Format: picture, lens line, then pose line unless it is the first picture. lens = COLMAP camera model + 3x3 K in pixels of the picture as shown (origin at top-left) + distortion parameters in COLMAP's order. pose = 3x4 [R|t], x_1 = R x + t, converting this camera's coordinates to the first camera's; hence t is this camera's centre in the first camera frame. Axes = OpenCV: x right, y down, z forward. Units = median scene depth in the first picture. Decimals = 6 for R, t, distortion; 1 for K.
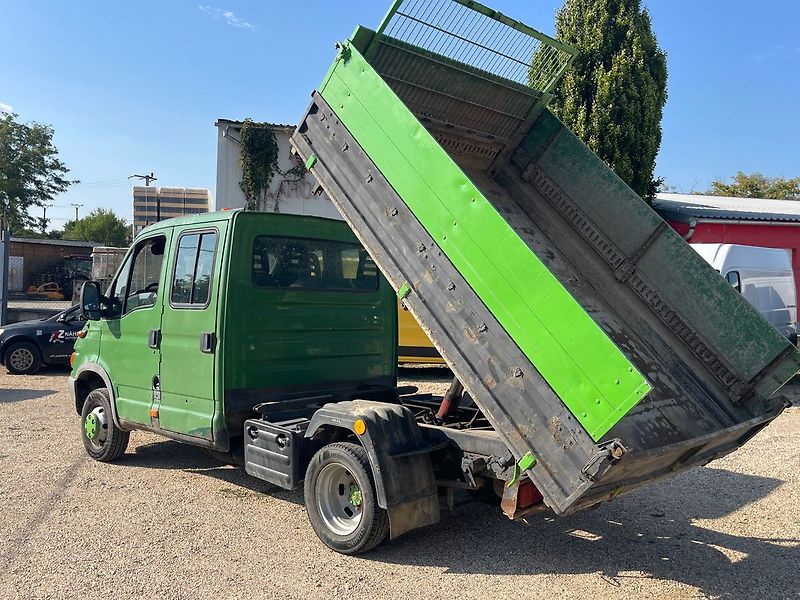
lens RADIAL K [[764.8, 0, 382.9], [0, 764.8, 313.0], [0, 0, 1]] dist [0.043992, 0.000000]
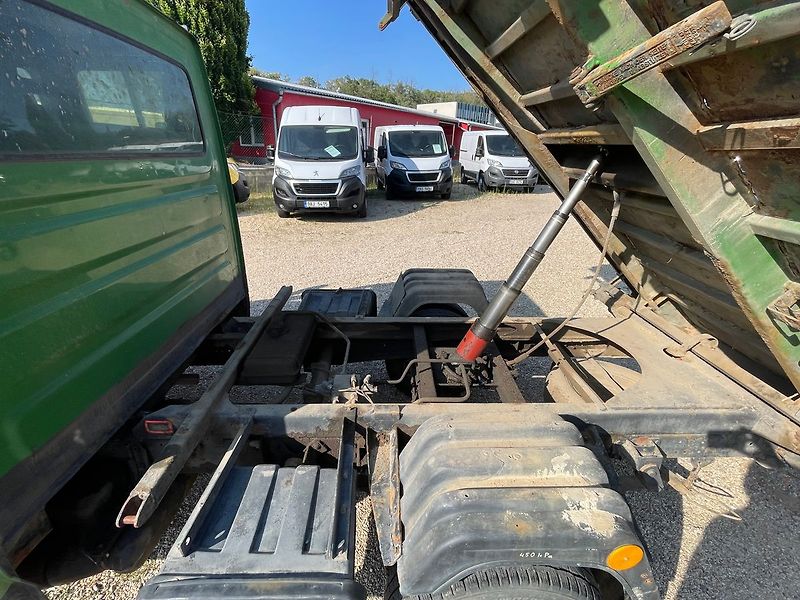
lens RADIAL K [[364.6, 0, 398.3], [0, 364.6, 303.3], [0, 0, 1]] dist [-0.009298, 0.000530]
pose [[0.687411, -0.291903, 0.665025, -0.094907], [0.010218, 0.919470, 0.393026, -0.027274], [-0.726197, -0.263375, 0.635037, 0.591989]]
